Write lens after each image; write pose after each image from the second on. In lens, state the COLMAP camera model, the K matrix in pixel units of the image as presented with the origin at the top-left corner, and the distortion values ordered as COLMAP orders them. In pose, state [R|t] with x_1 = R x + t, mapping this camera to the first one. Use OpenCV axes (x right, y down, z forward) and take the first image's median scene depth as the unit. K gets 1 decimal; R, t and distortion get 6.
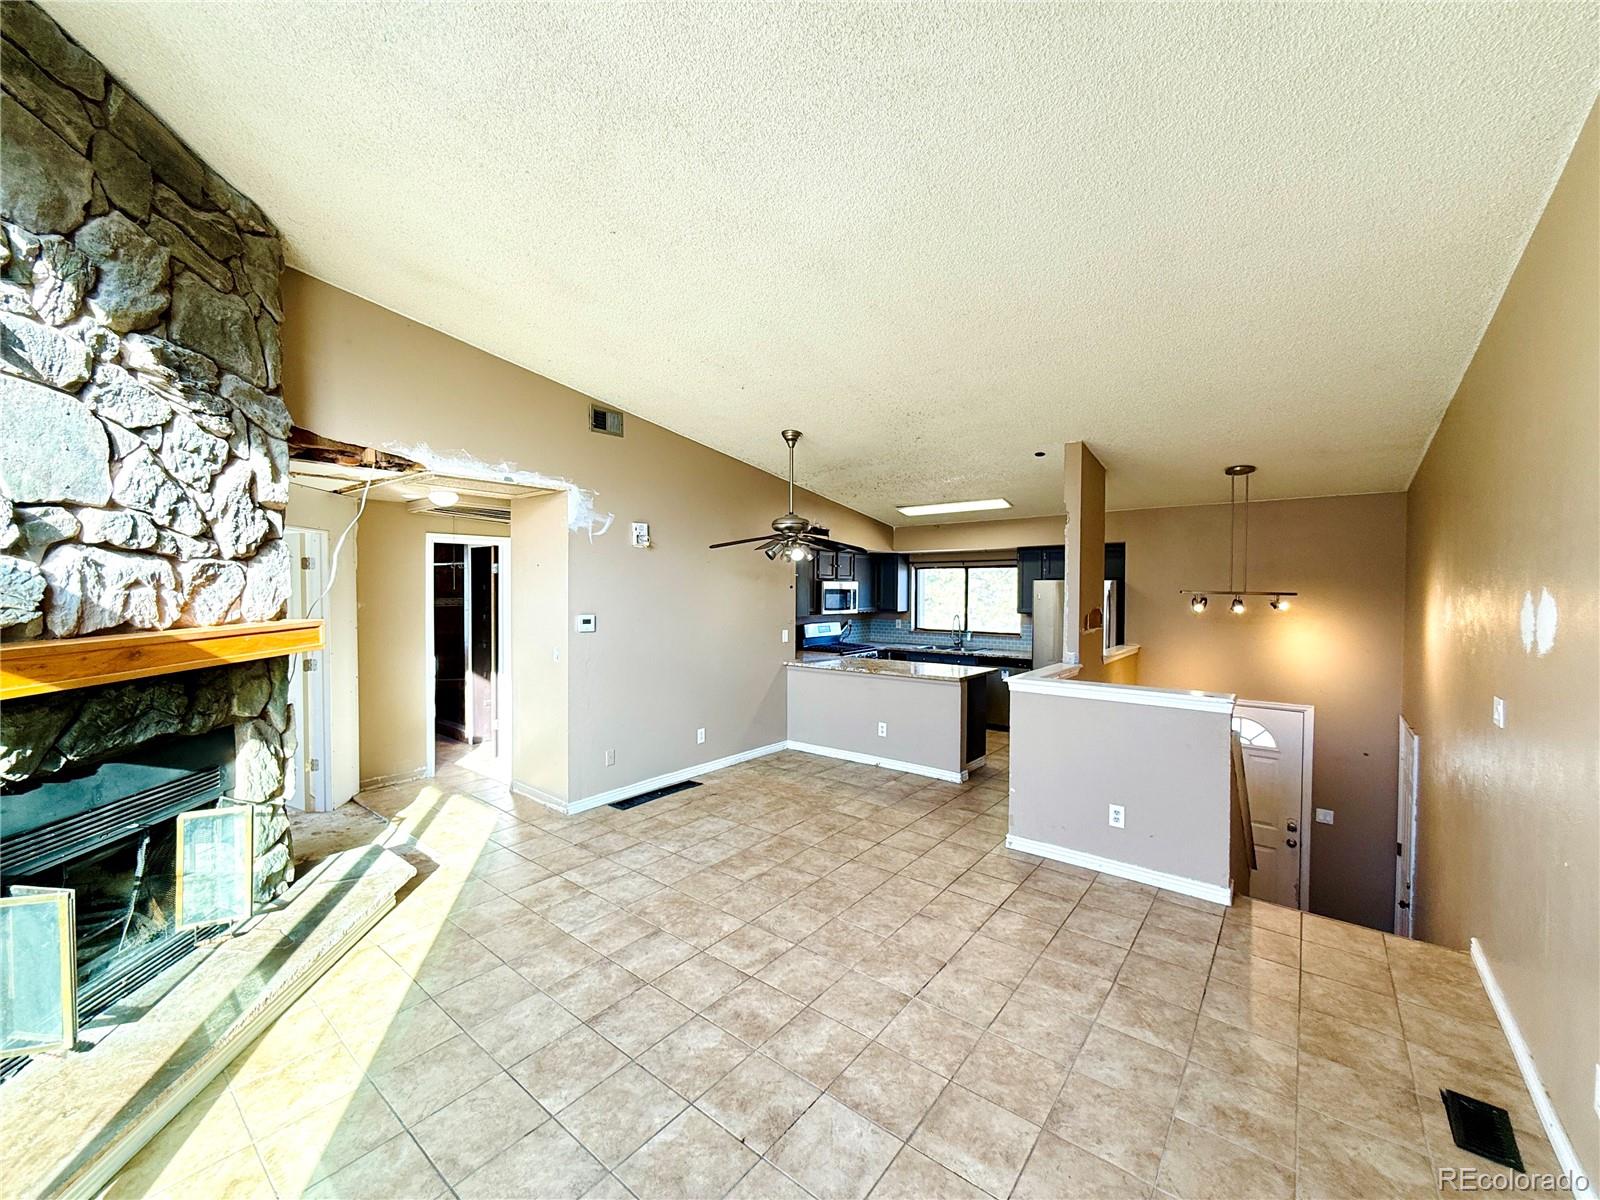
lens RADIAL K [[638.8, 0, 800.0], [0, 638.8, 600.0], [0, 0, 1]] dist [0.000235, -0.000016]
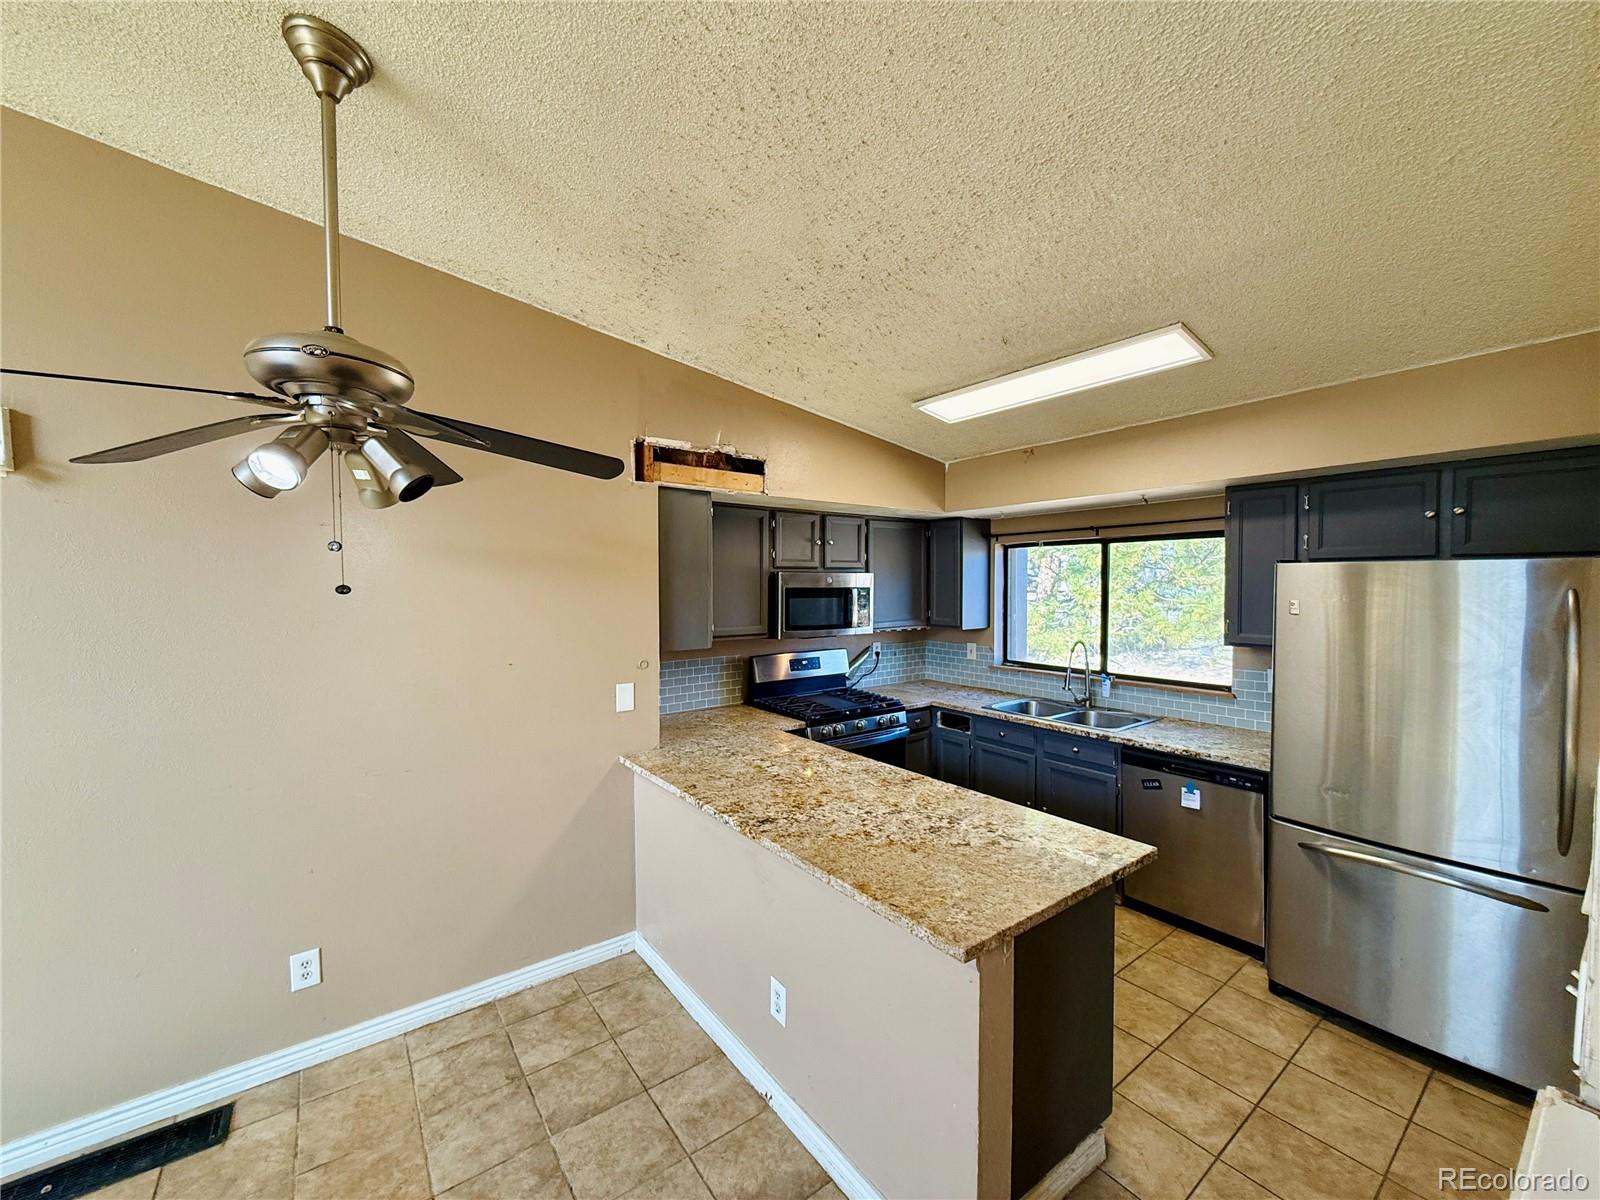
lens RADIAL K [[638.8, 0, 800.0], [0, 638.8, 600.0], [0, 0, 1]] dist [0.000235, -0.000016]
pose [[0.967759, 0.001037, -0.251875, 0.472384], [0.000608, 0.999979, 0.006453, -0.029406], [0.251876, -0.006398, 0.967738, 1.409097]]
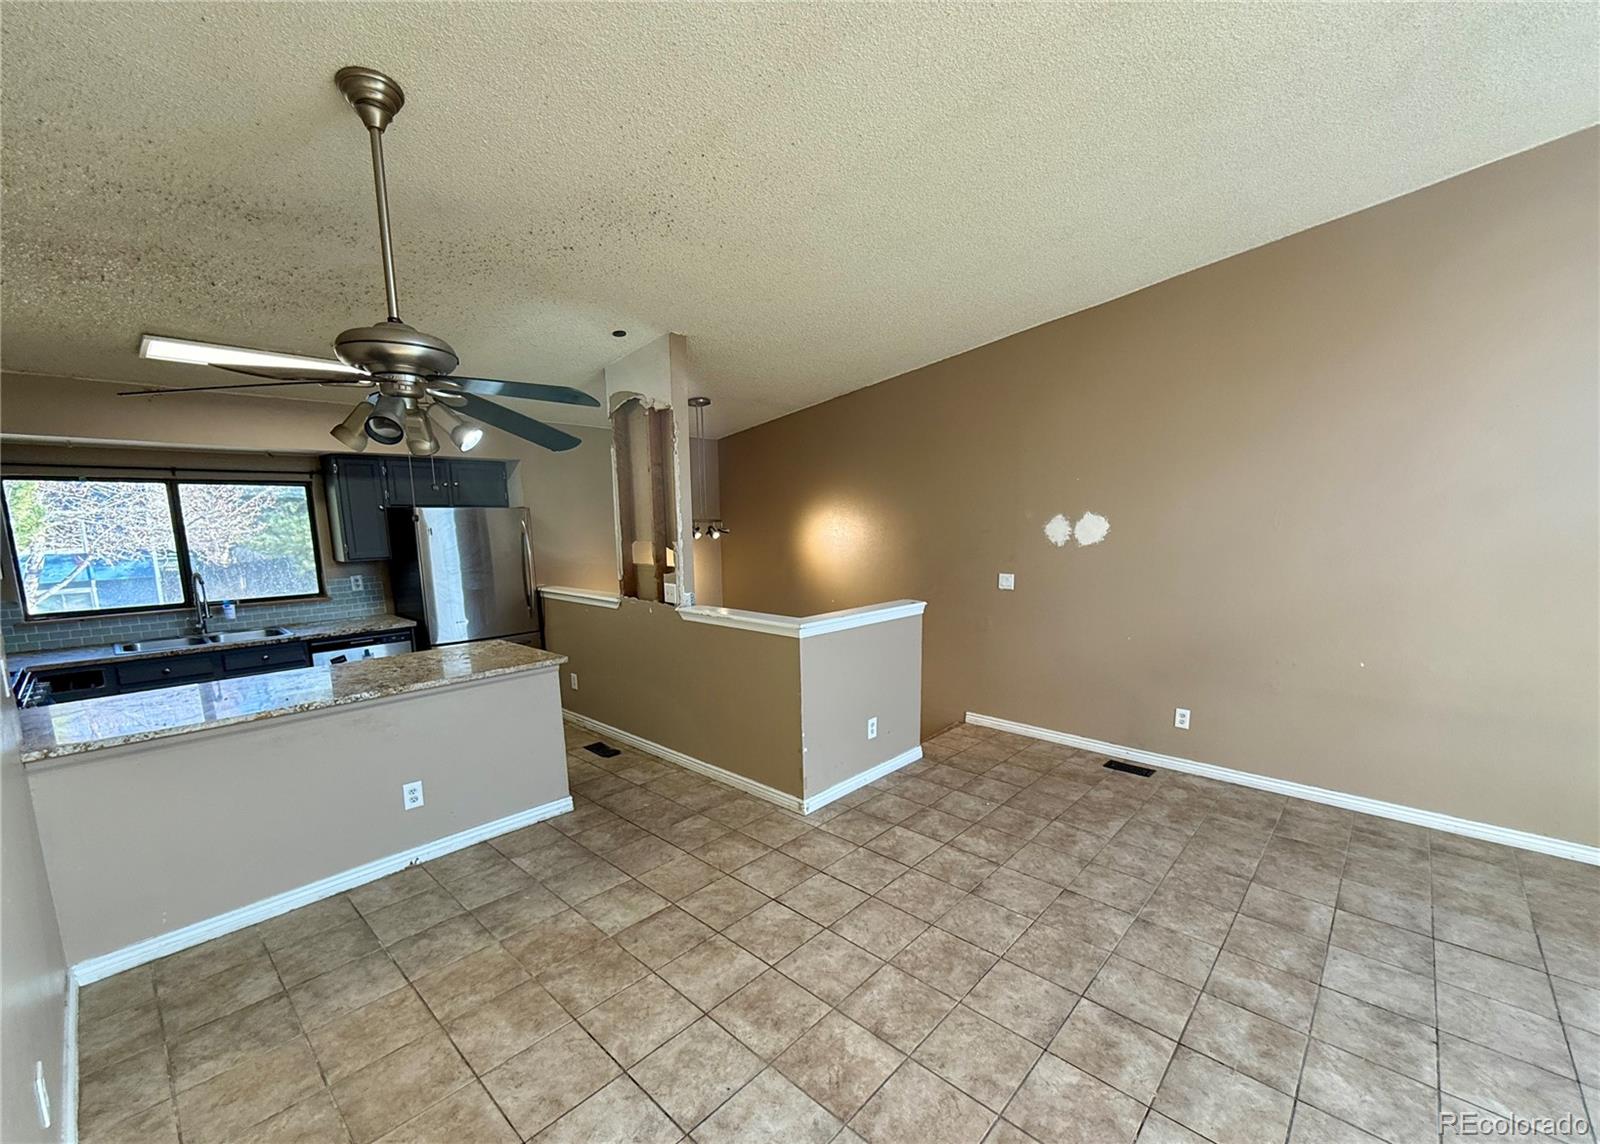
lens RADIAL K [[655.6, 0, 822.9], [0, 655.6, 625.1], [0, 0, 1]] dist [0.000826, -0.000032]
pose [[0.051281, -0.168971, 0.984286, -0.747814], [0.028393, 0.985431, 0.167688, -0.031053], [-0.998281, 0.019348, 0.055331, 1.325256]]
